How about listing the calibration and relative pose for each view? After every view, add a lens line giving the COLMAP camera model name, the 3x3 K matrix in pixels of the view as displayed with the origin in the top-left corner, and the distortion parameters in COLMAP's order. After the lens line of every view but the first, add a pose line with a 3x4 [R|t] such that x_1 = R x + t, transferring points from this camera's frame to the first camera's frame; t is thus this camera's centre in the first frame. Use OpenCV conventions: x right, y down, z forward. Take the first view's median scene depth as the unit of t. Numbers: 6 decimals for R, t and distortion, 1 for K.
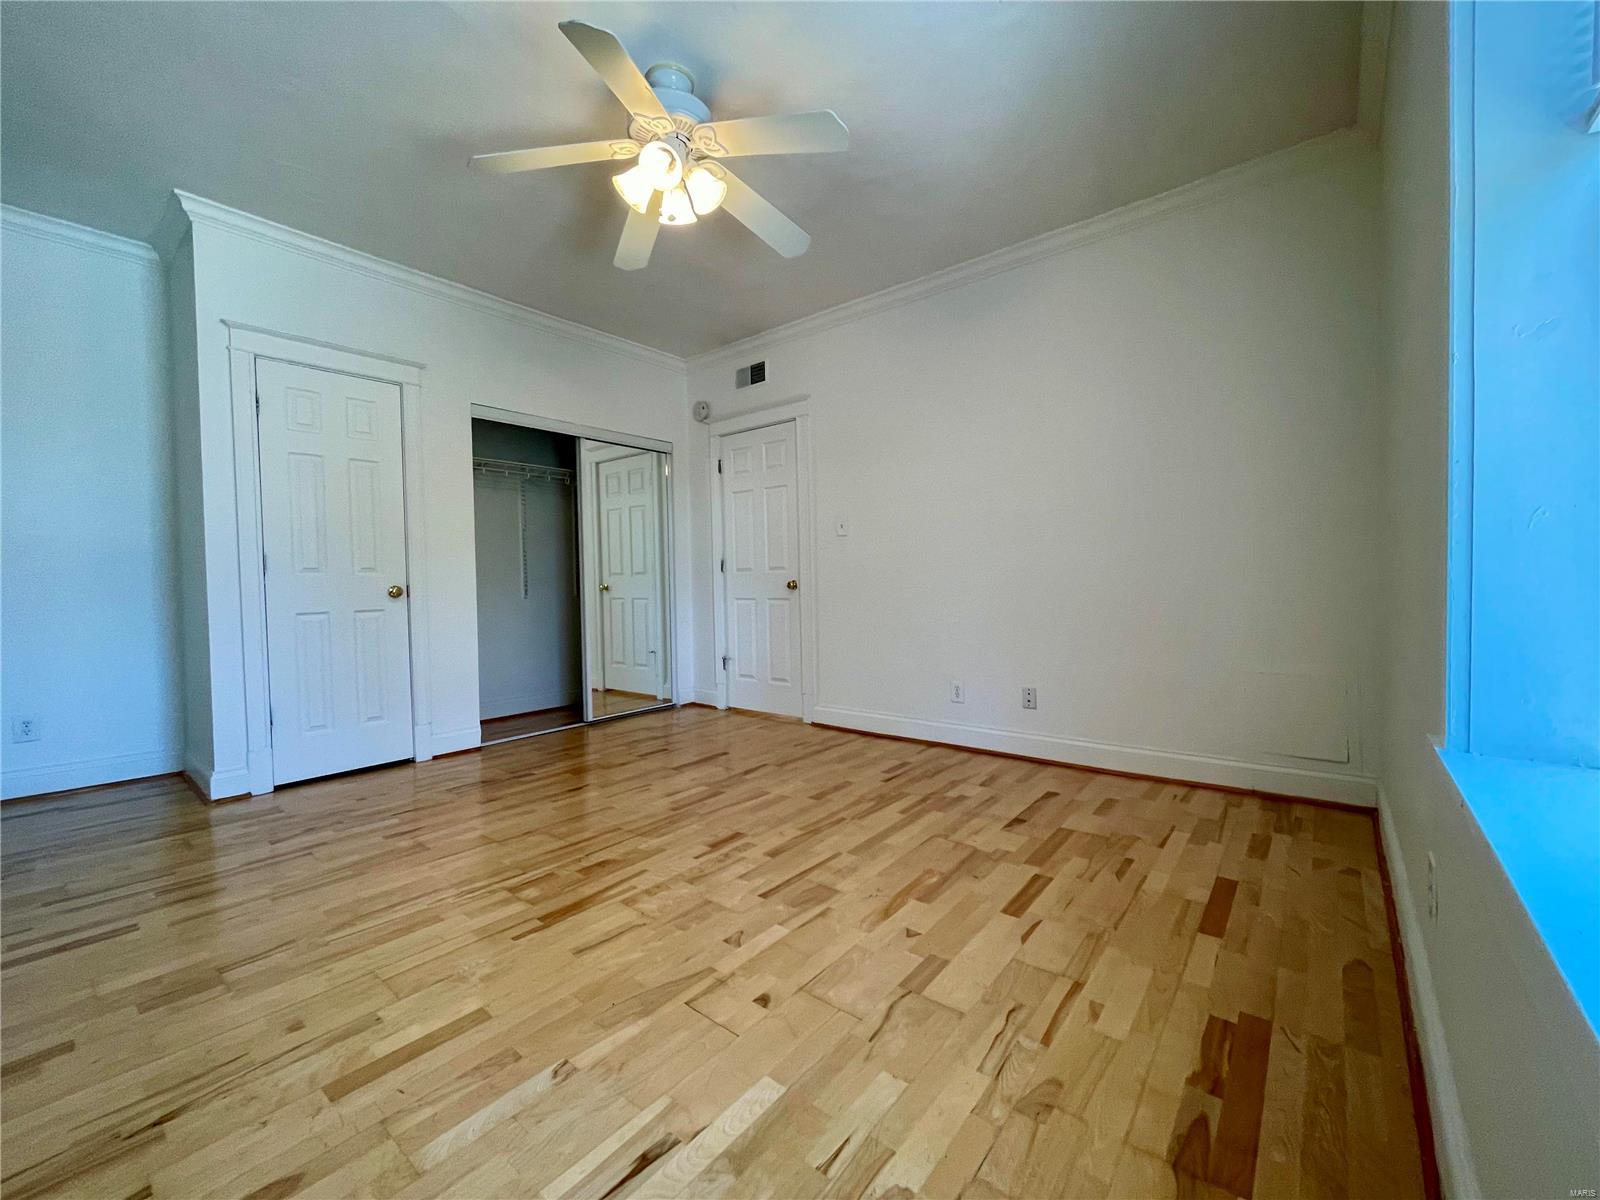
lens RADIAL K [[651.0, 0, 807.7], [0, 651.0, 597.4], [0, 0, 1]] dist [0.001177, 0.000247]
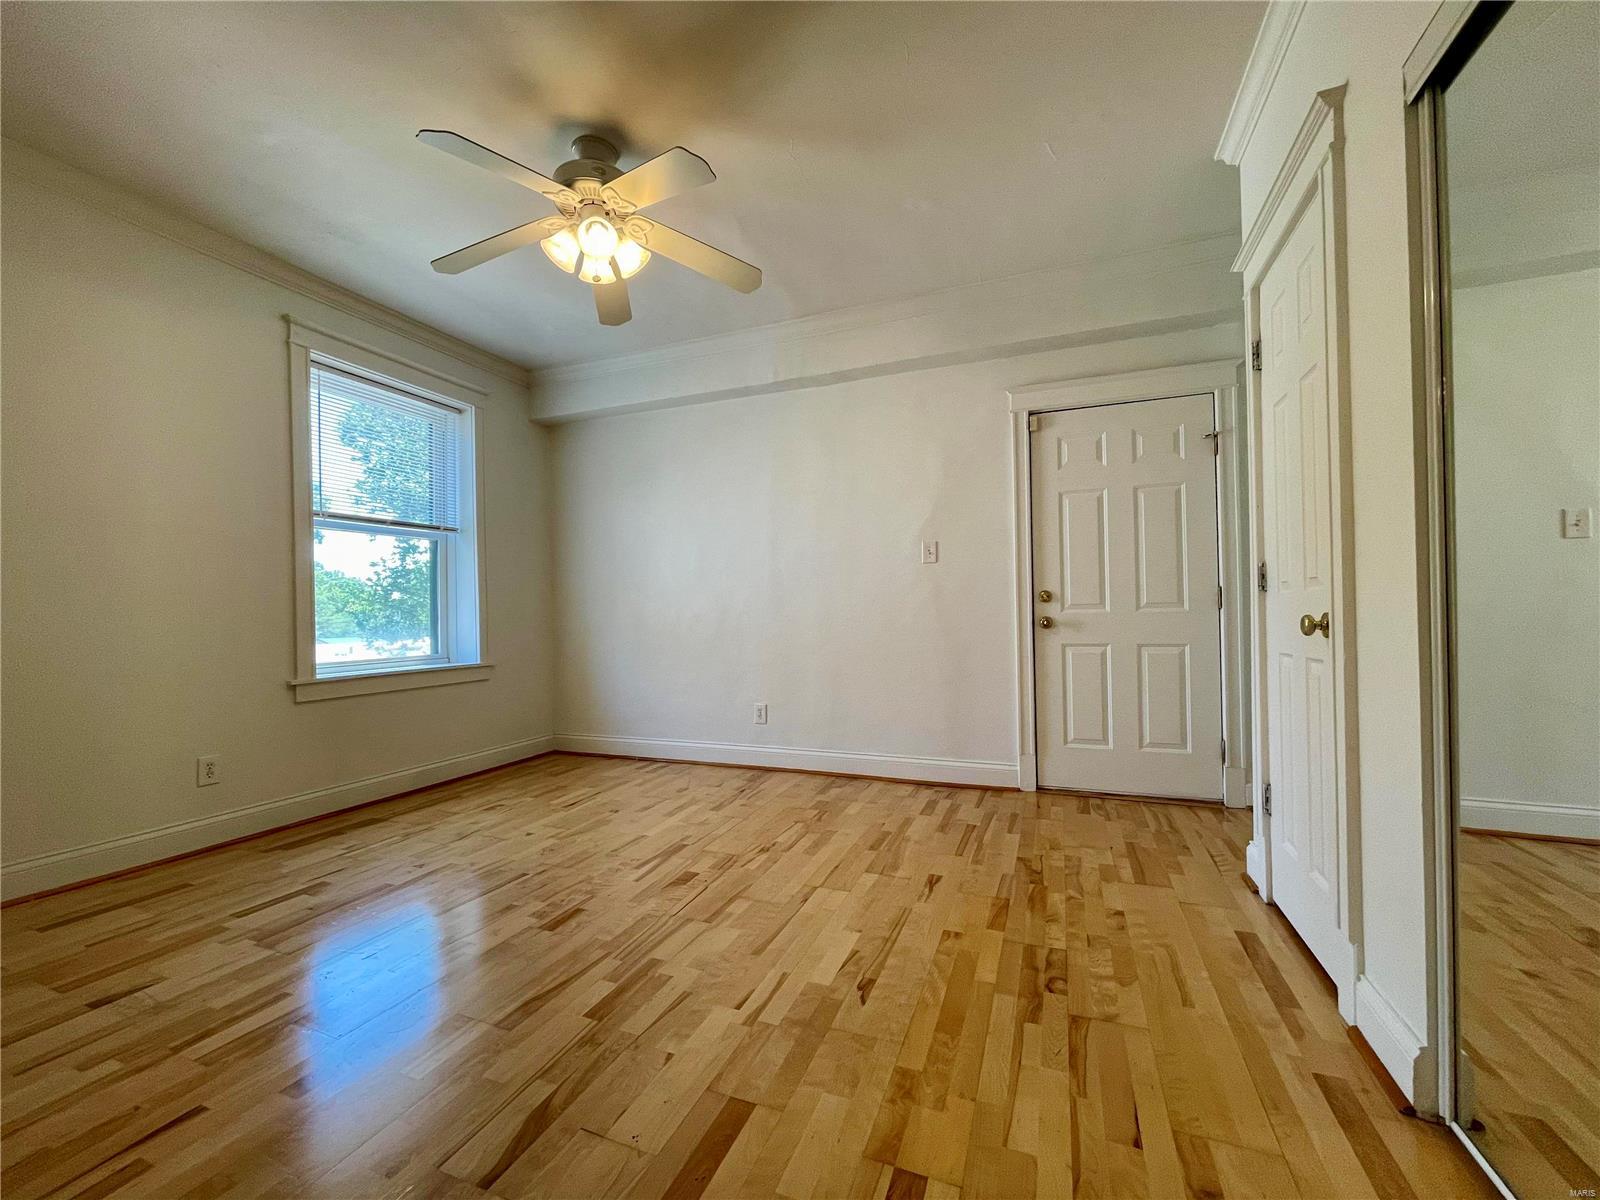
lens RADIAL K [[649.5, 0, 789.1], [0, 649.5, 605.7], [0, 0, 1]] dist [0.000798, -0.000024]
pose [[-0.961229, 0.028939, -0.274228, -0.206716], [0.024364, 0.999502, 0.020075, -0.066210], [0.274672, 0.012615, -0.961455, 2.099342]]
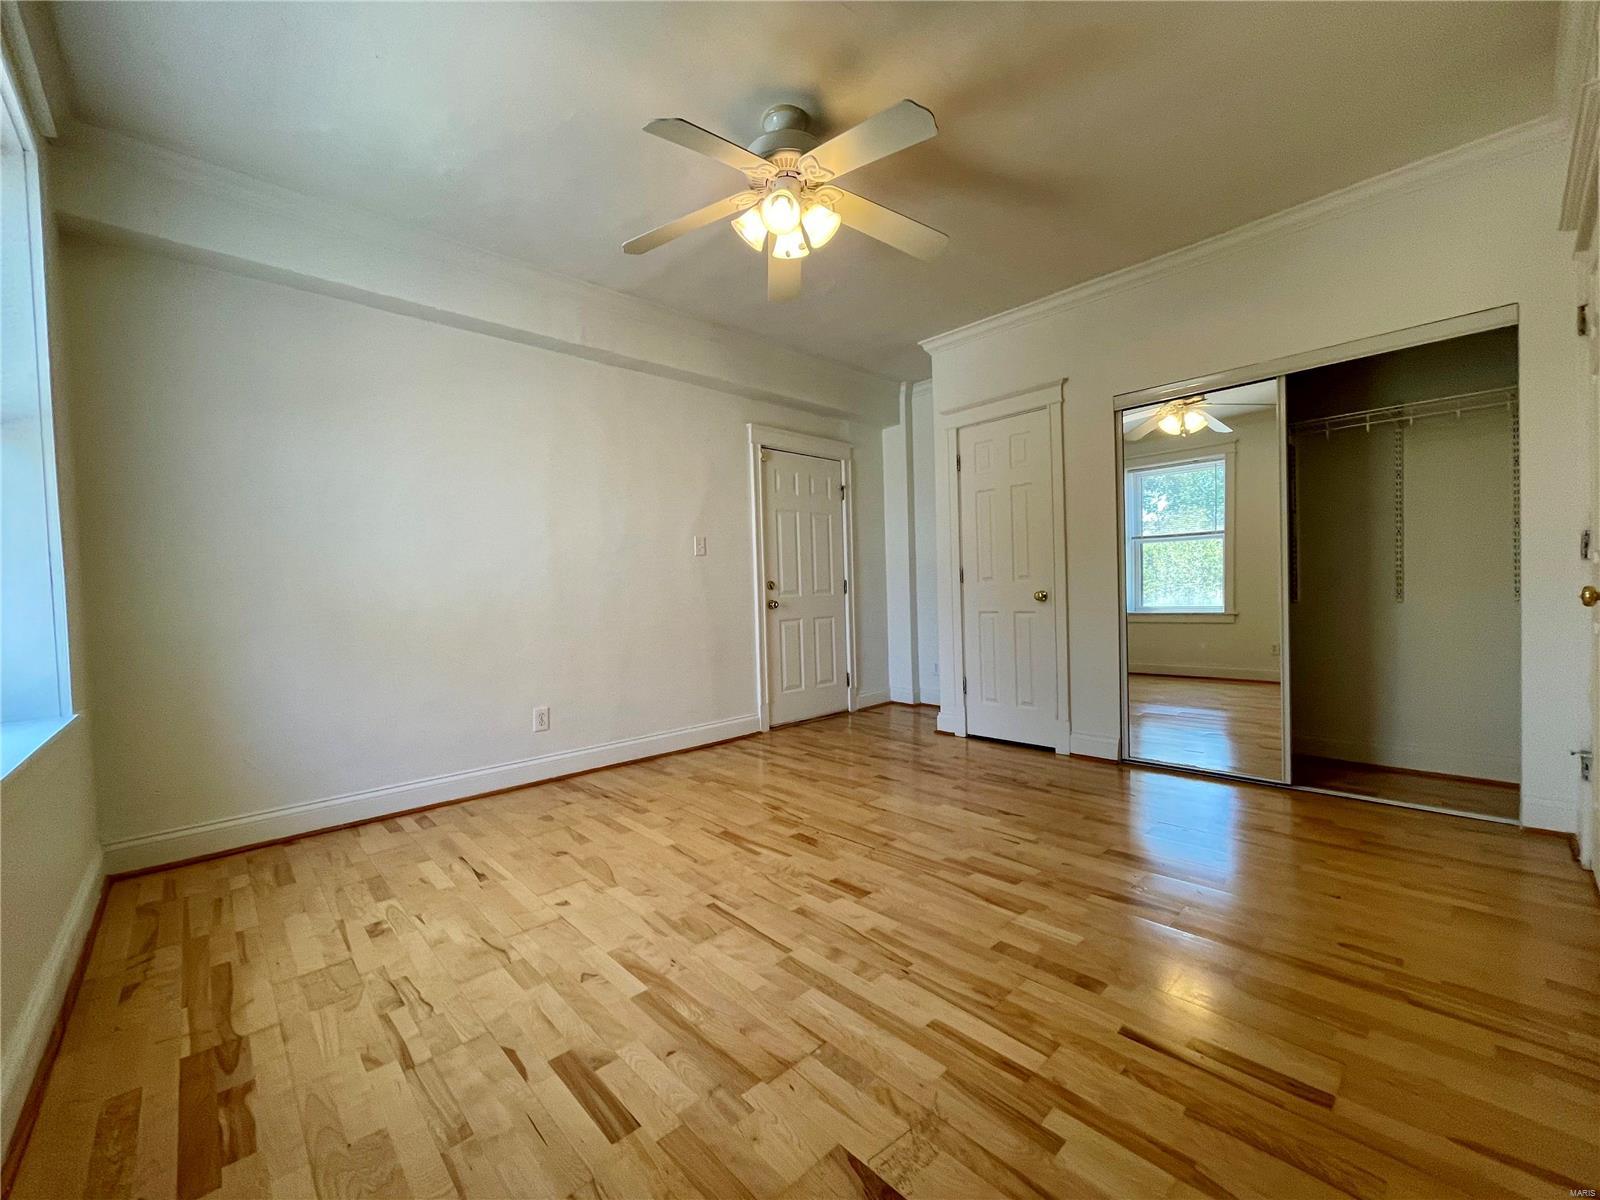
lens RADIAL K [[649.5, 0, 789.1], [0, 649.5, 605.7], [0, 0, 1]] dist [0.000798, -0.000024]
pose [[-0.152038, 0.041602, -0.987499, 0.836730], [0.005822, 0.999134, 0.041196, -0.062398], [0.988357, 0.000514, -0.152149, 1.151537]]
